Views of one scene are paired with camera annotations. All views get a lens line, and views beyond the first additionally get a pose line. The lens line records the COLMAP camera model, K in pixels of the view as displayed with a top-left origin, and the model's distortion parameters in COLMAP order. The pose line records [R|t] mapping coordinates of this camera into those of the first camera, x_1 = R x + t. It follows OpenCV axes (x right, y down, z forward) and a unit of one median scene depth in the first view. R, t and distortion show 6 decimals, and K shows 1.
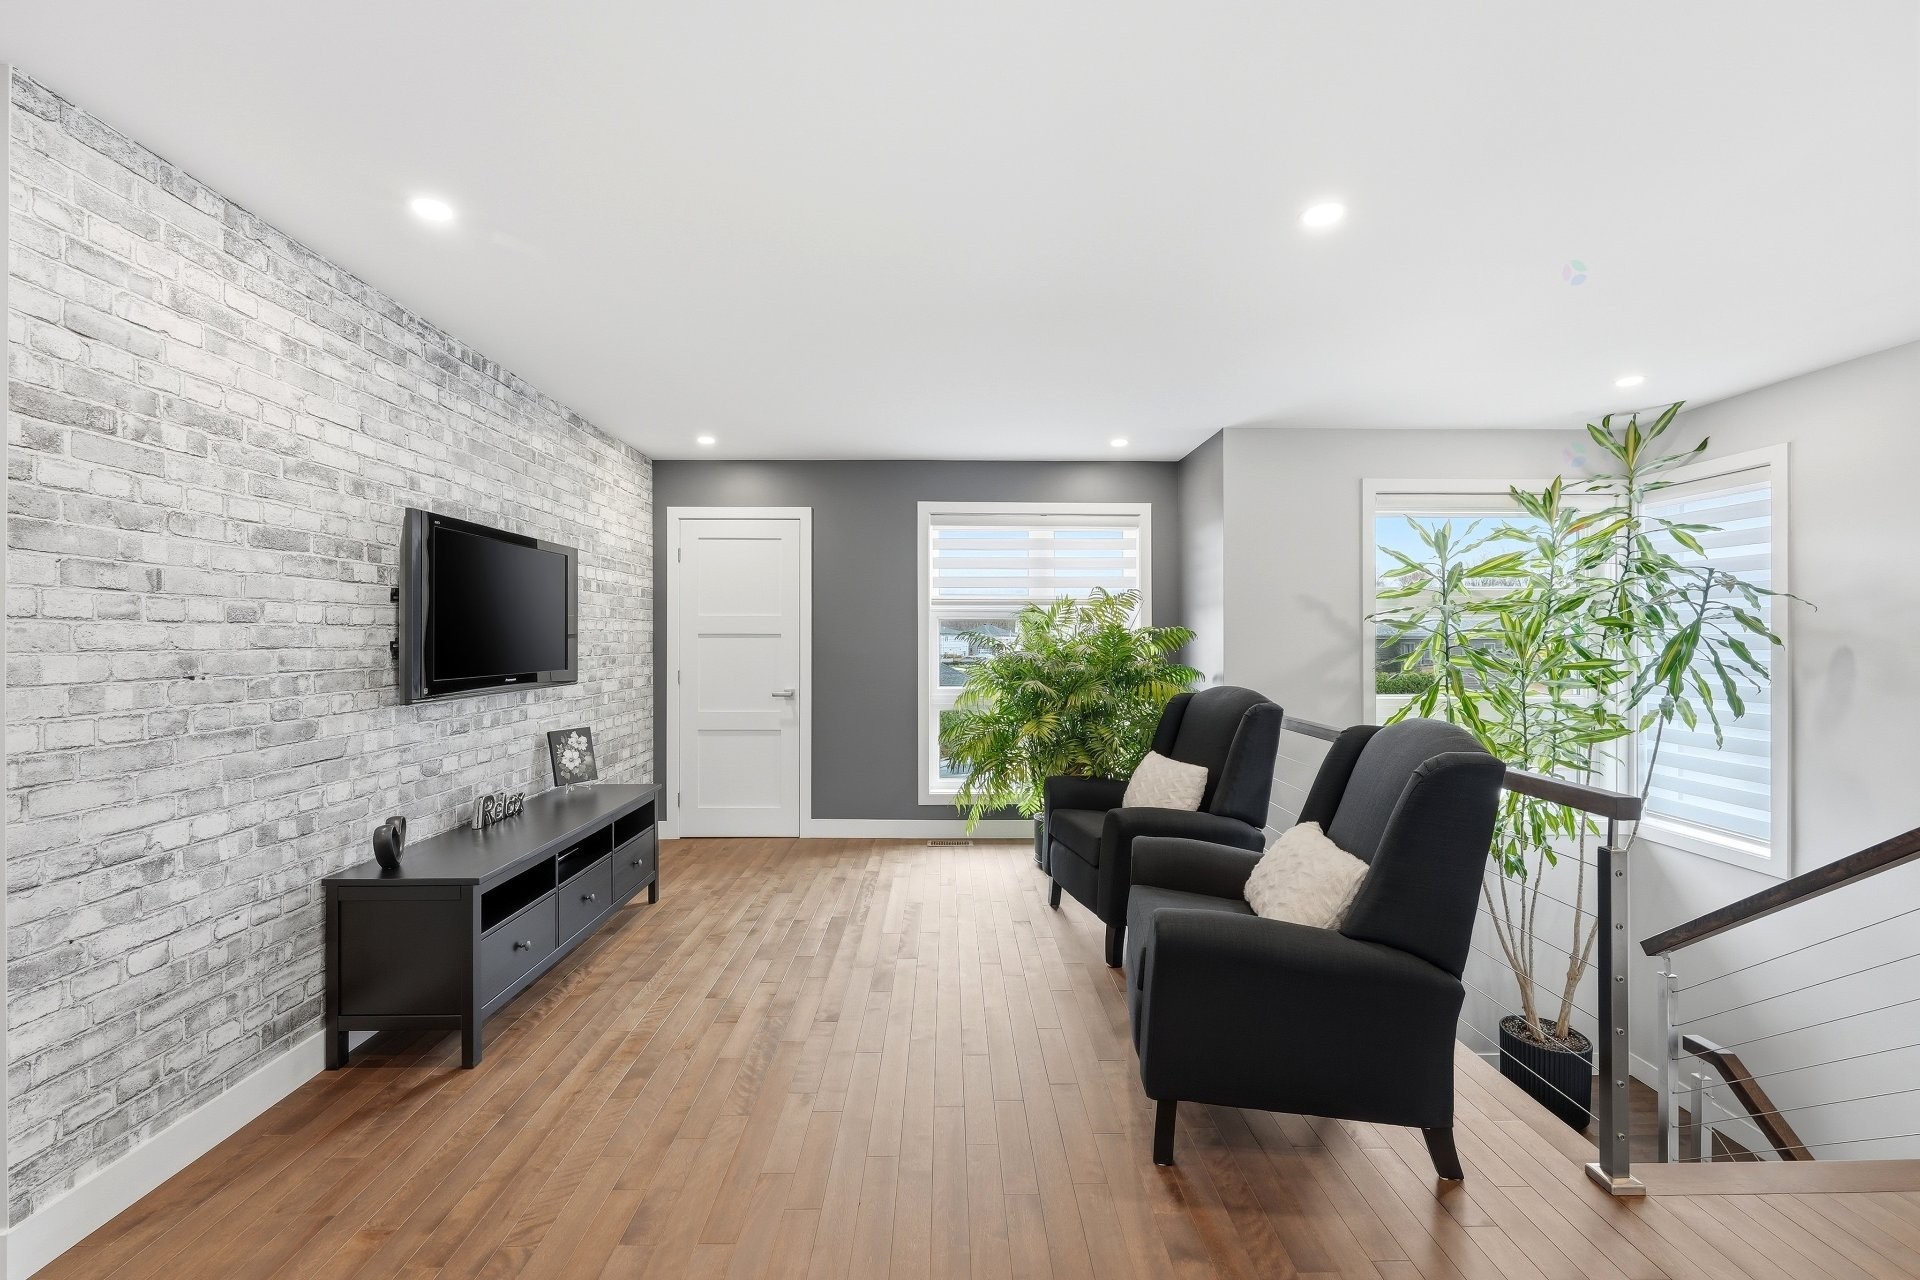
lens RADIAL K [[777.1, 0, 966.3], [0, 777.1, 636.7], [0, 0, 1]] dist [-0.002083, 0.000713]
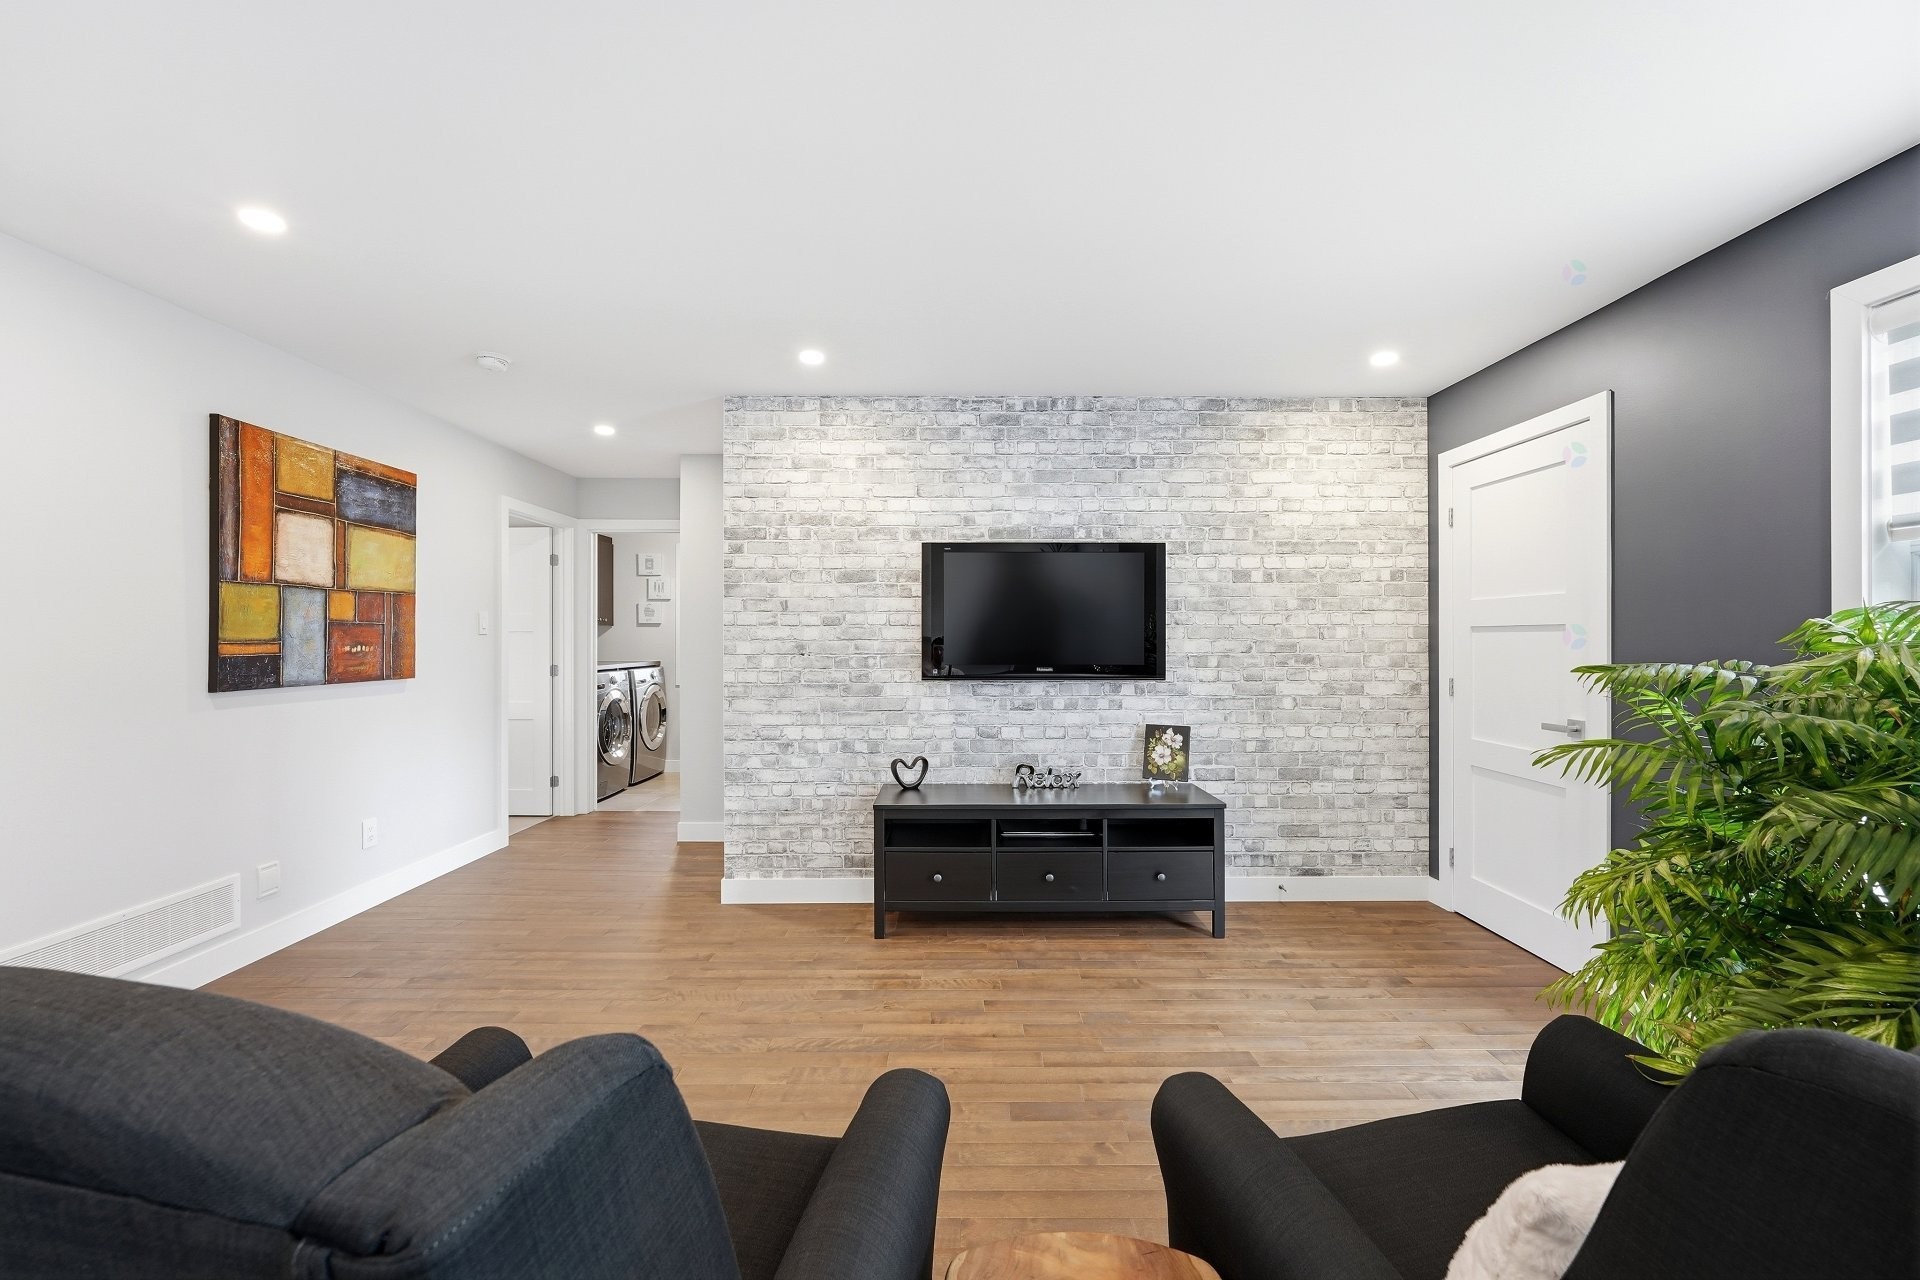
lens RADIAL K [[777.1, 0, 969.6], [0, 777.1, 643.0], [0, 0, 1]] dist [-0.002083, 0.000713]
pose [[-0.031993, 0.001677, -0.999487, 0.834142], [0.002750, 0.999995, 0.001590, 0.019943], [0.999484, -0.002697, -0.031997, 1.327354]]
